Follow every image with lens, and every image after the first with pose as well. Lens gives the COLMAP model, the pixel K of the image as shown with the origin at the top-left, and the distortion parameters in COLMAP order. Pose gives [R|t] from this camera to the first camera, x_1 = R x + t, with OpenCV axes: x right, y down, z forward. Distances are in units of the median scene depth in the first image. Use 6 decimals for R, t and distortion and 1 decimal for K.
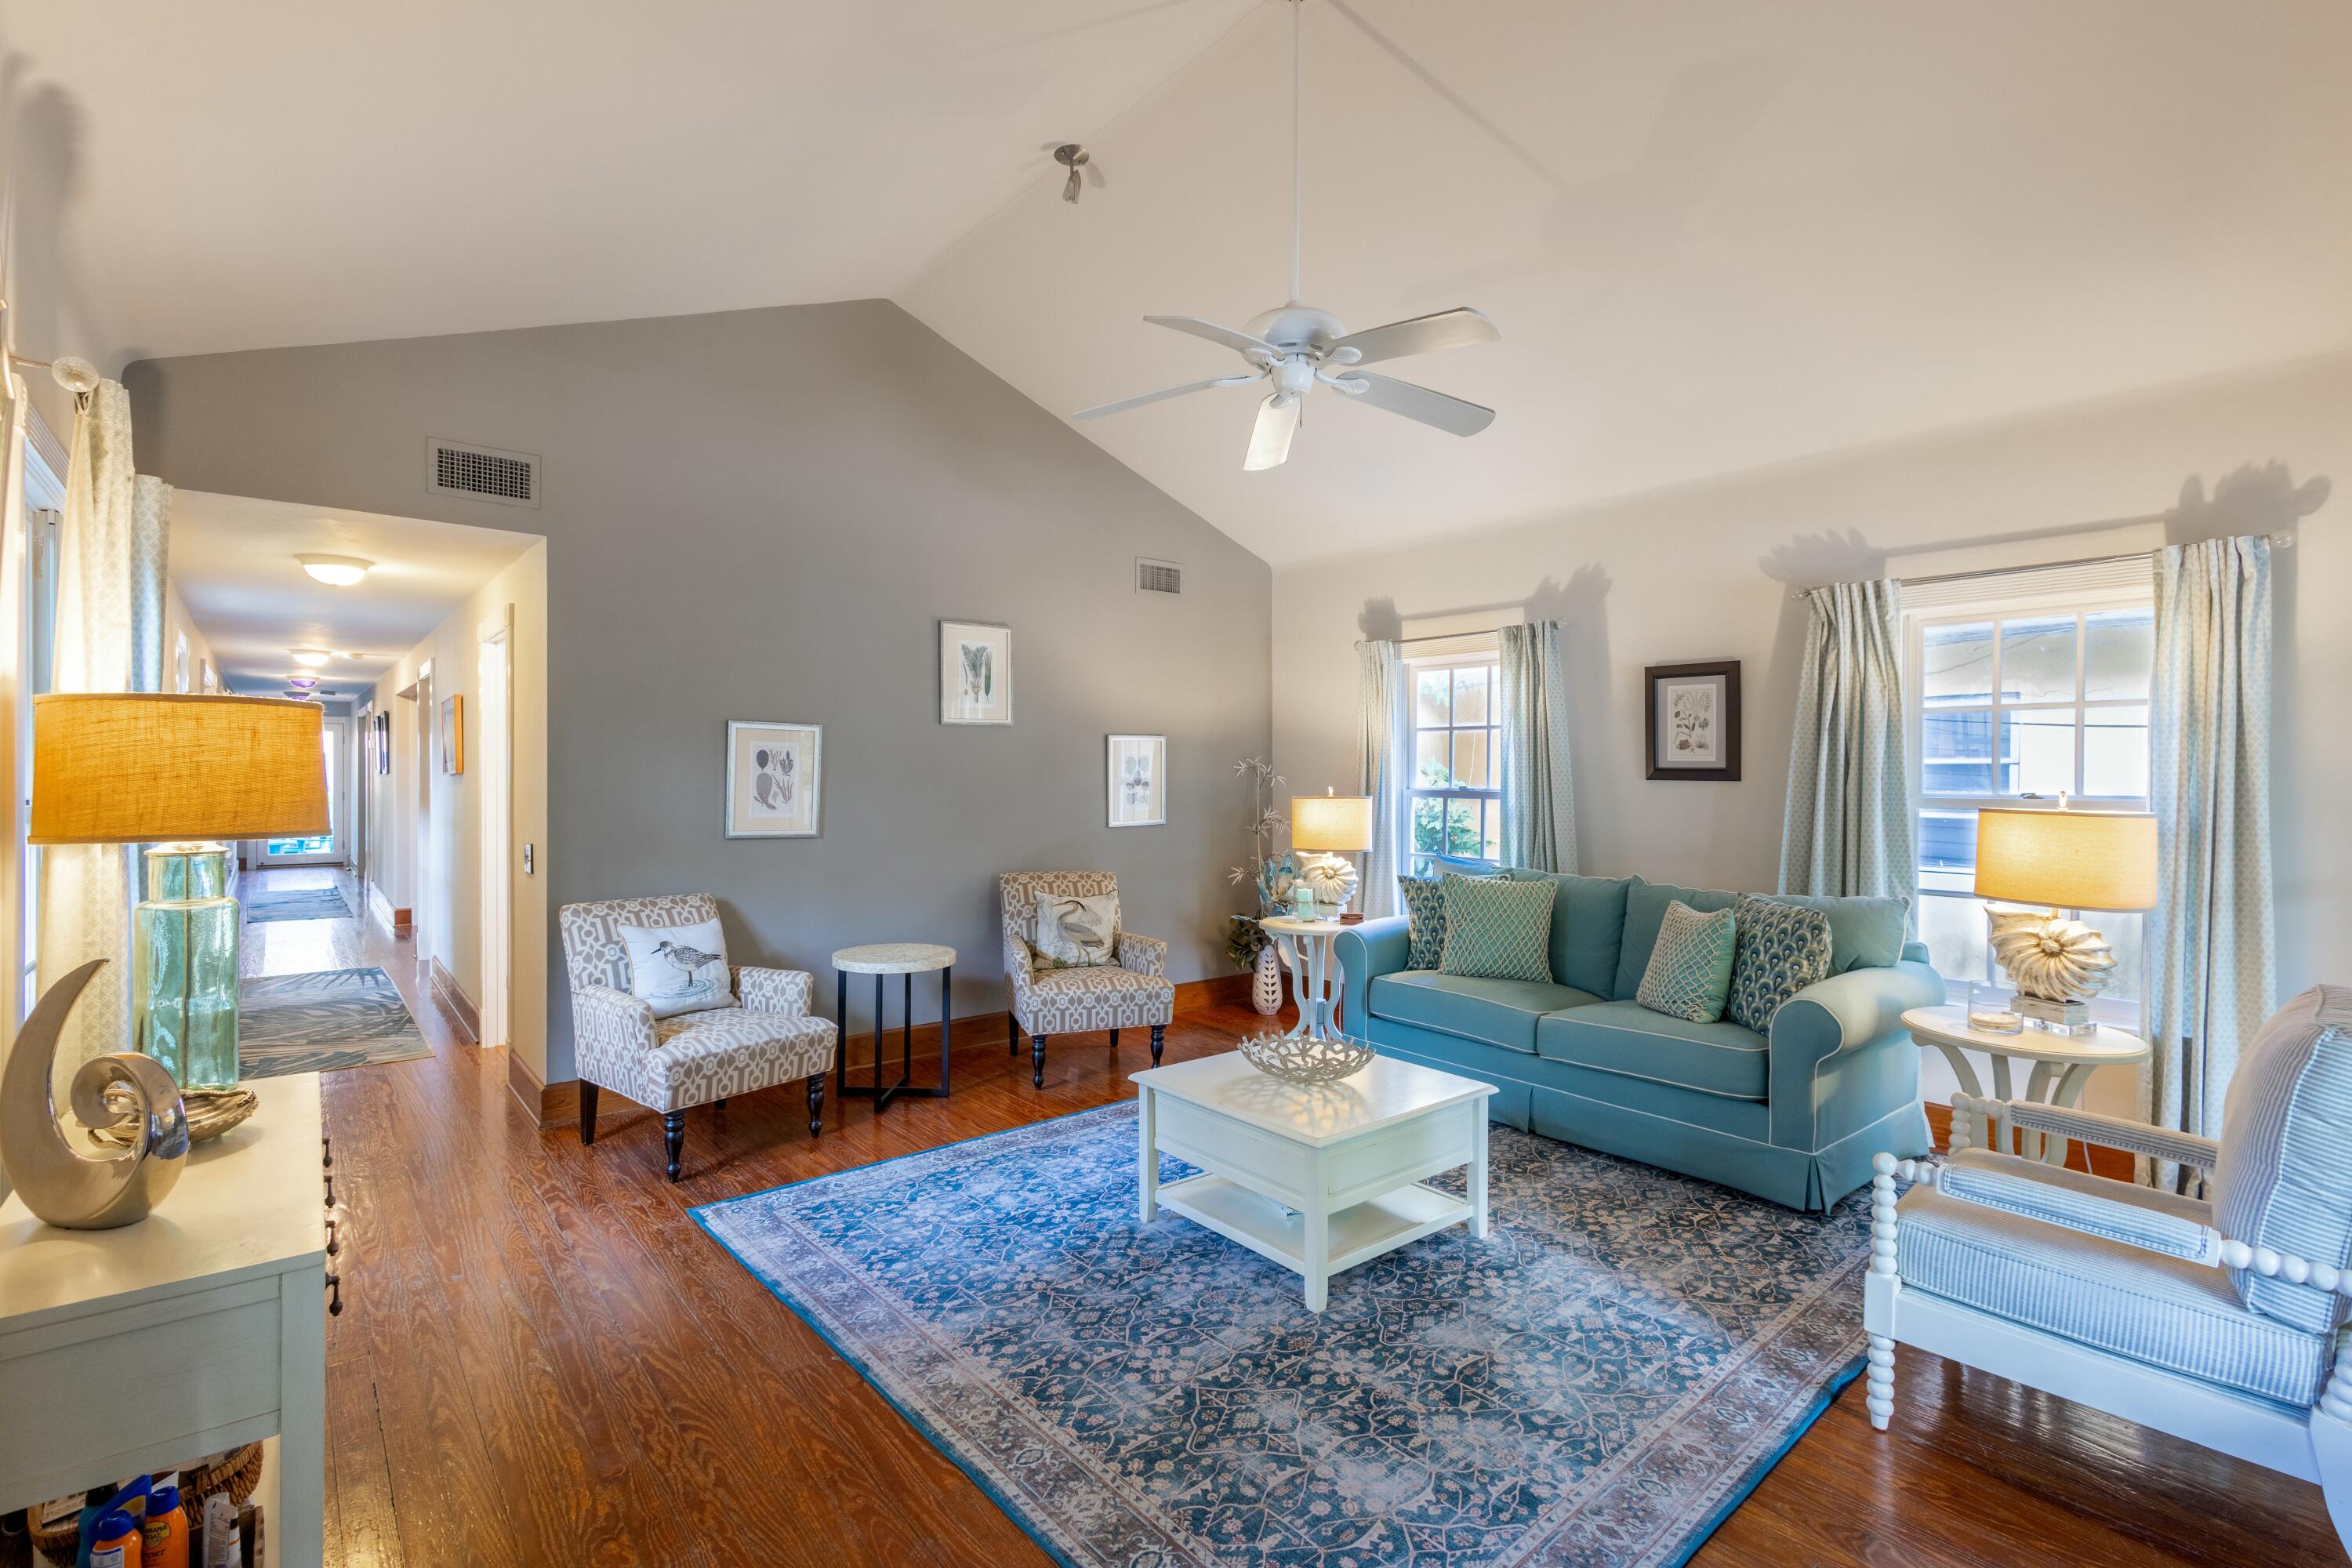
lens RADIAL K [[1080.6, 0, 1183.2], [0, 1080.6, 783.8], [0, 0, 1]] dist [0.000728, -0.001172]
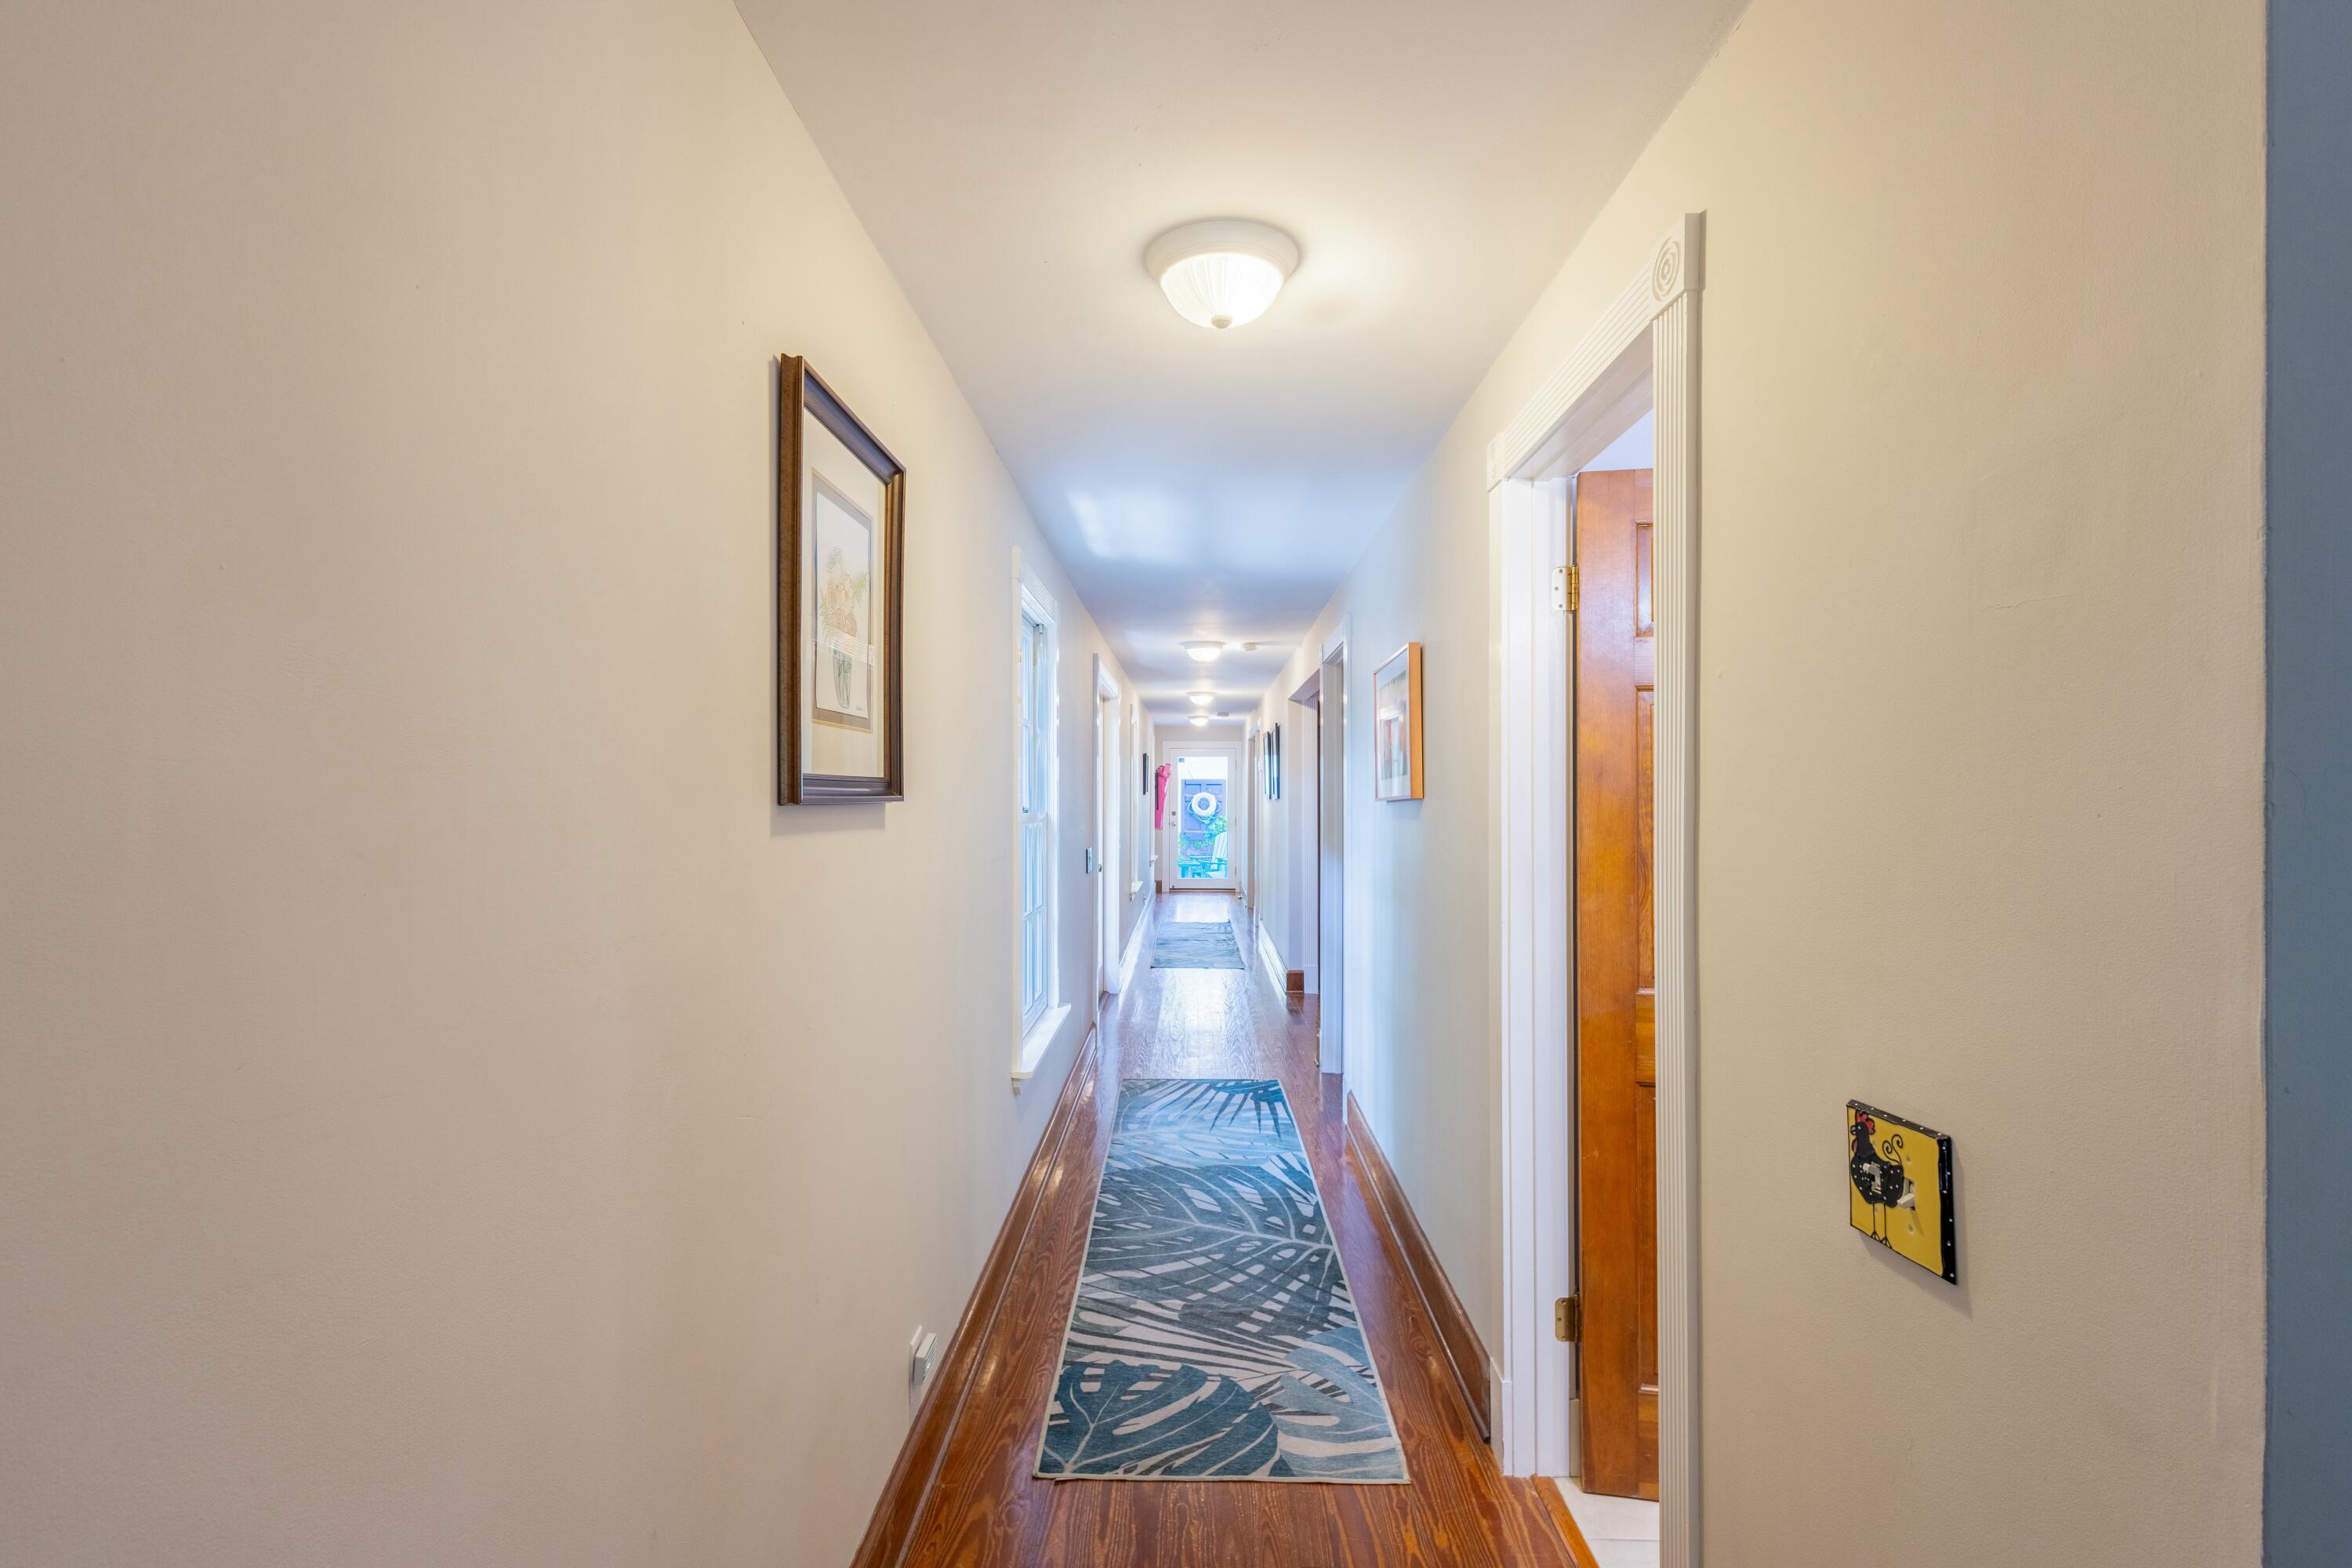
lens RADIAL K [[1080.6, 0, 1173.7], [0, 1080.6, 784.2], [0, 0, 1]] dist [0.000728, -0.001172]
pose [[0.753271, -0.013004, -0.657581, -0.244537], [-0.002144, 0.999751, -0.022227, -0.003192], [0.657706, 0.018152, 0.753056, 0.314512]]
